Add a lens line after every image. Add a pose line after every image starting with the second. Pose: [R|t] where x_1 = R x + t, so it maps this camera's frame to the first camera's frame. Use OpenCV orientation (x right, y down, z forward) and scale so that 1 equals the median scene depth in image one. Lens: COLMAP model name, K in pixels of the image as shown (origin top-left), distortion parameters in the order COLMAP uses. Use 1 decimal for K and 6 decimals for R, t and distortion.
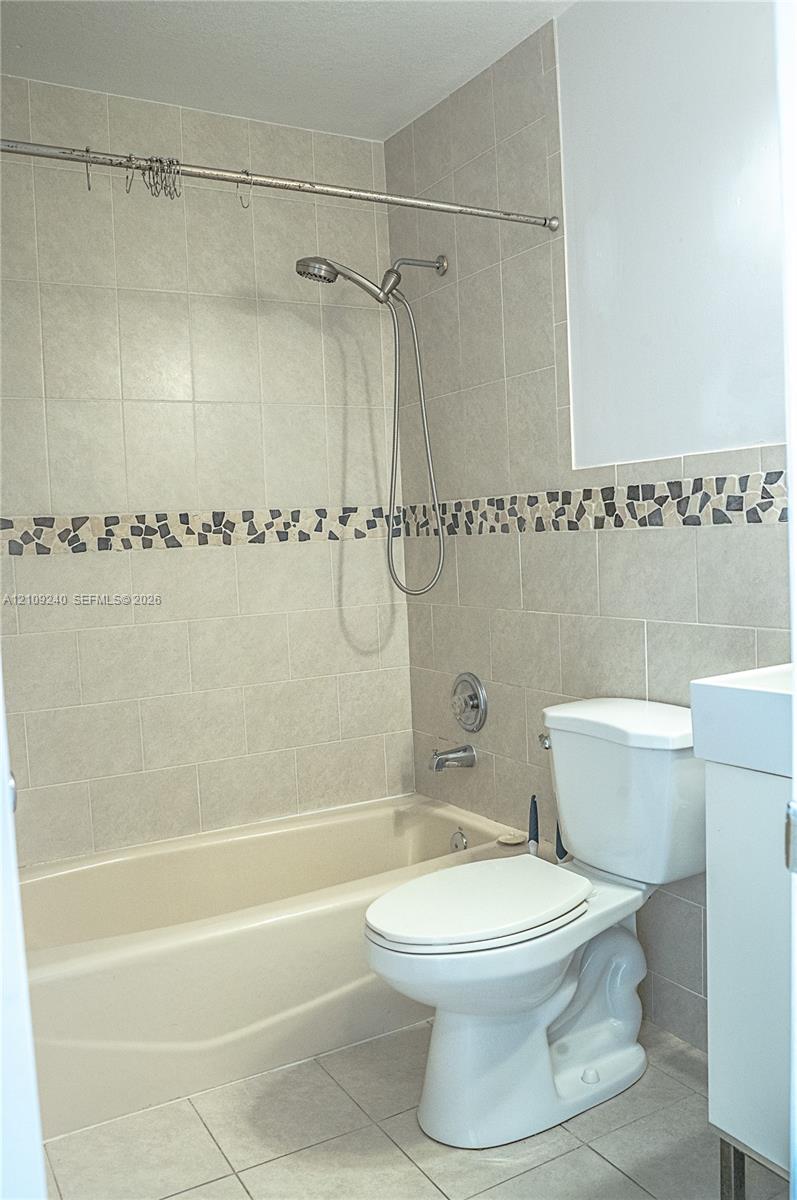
lens RADIAL K [[963.7, 0, 398.4], [0, 963.7, 595.9], [0, 0, 1]] dist [-0.097361, 0.055267]
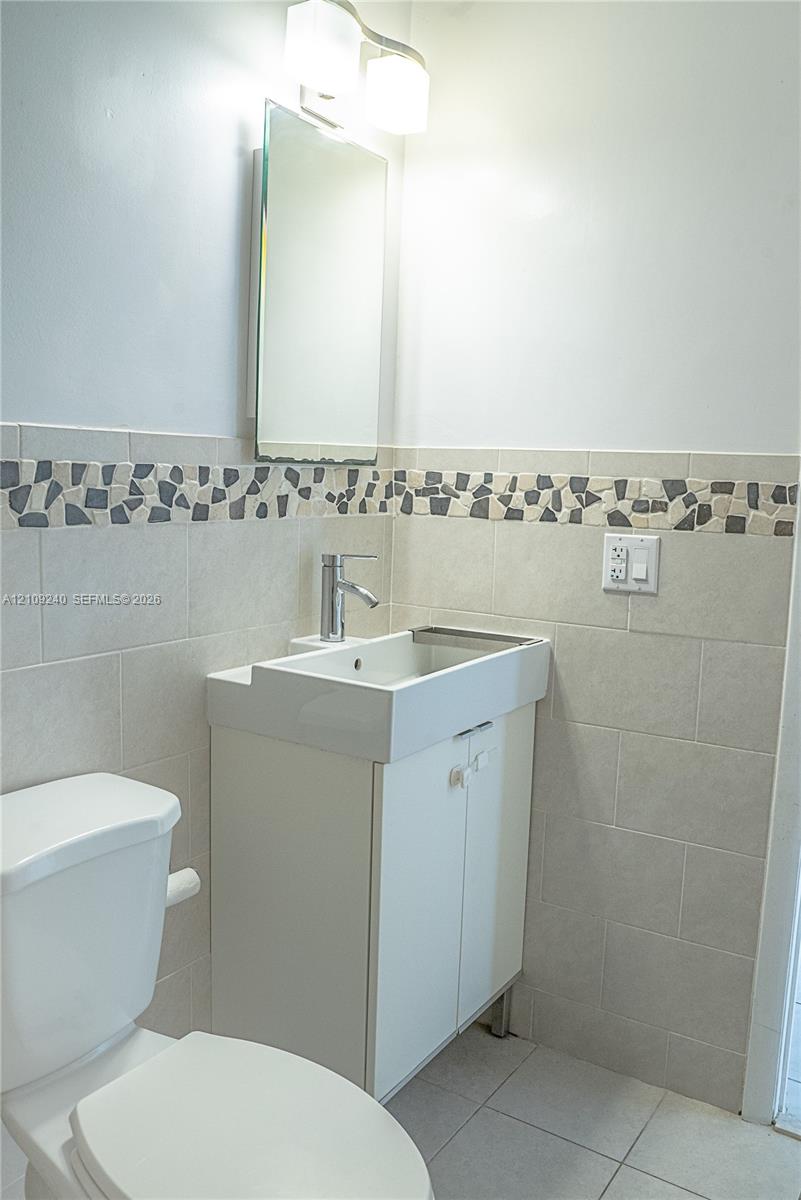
lens RADIAL K [[963.7, 0, 400.4], [0, 963.7, 605.2], [0, 0, 1]] dist [-0.097361, 0.055267]
pose [[-0.448266, -0.086193, 0.889735, -0.457473], [0.048141, 0.991568, 0.120313, -0.091586], [-0.892603, 0.096764, -0.440336, 1.117697]]
